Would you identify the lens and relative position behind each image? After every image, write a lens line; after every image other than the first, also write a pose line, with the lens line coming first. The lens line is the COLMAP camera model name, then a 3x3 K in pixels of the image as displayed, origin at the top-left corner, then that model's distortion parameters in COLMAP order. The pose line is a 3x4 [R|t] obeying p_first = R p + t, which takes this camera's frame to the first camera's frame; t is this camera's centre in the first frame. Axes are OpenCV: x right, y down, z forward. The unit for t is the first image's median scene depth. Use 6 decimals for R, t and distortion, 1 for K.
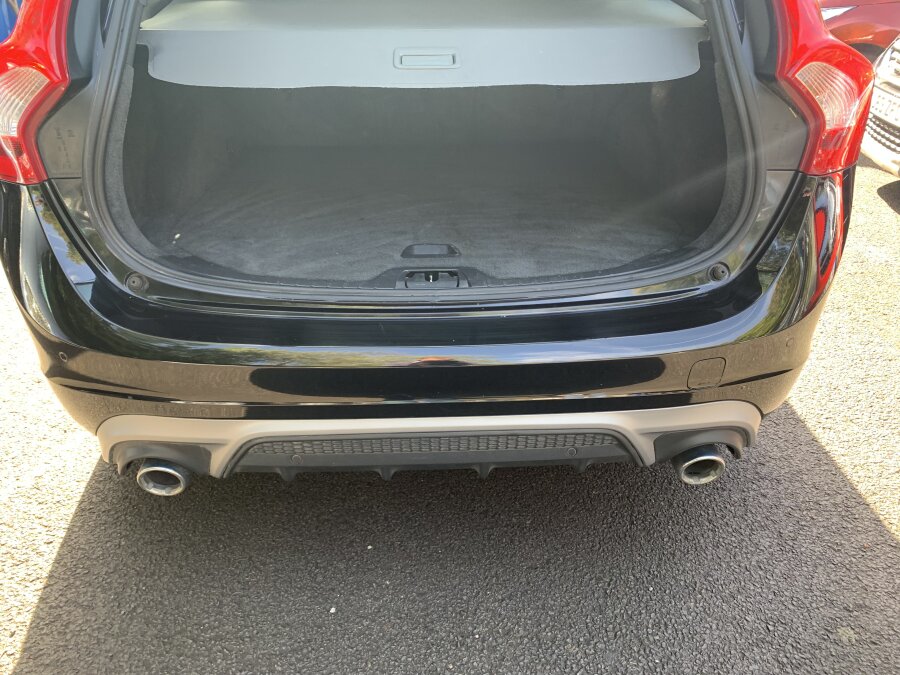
lens RADIAL K [[690.4, 0, 450.0], [0, 690.4, 337.5], [0, 0, 1]] dist [0.036383, -0.053783]
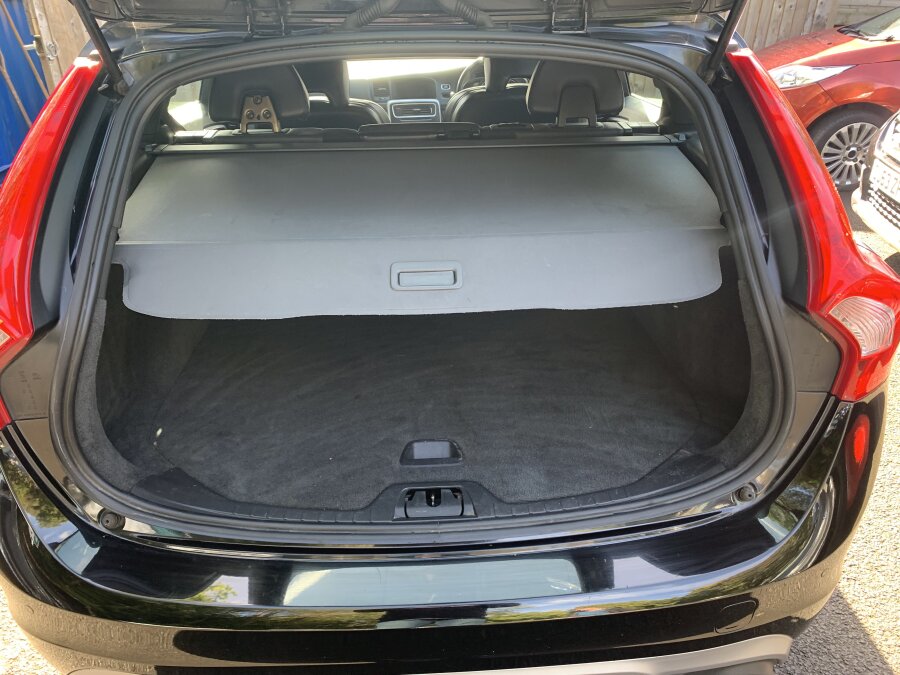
lens RADIAL K [[689.6, 0, 452.0], [0, 689.6, 337.1], [0, 0, 1]] dist [0.037194, -0.046995]
pose [[0.999925, -0.010934, 0.005474, -0.004595], [0.011069, 0.999621, -0.025207, -0.269809], [-0.005197, 0.025266, 0.999667, 0.072708]]
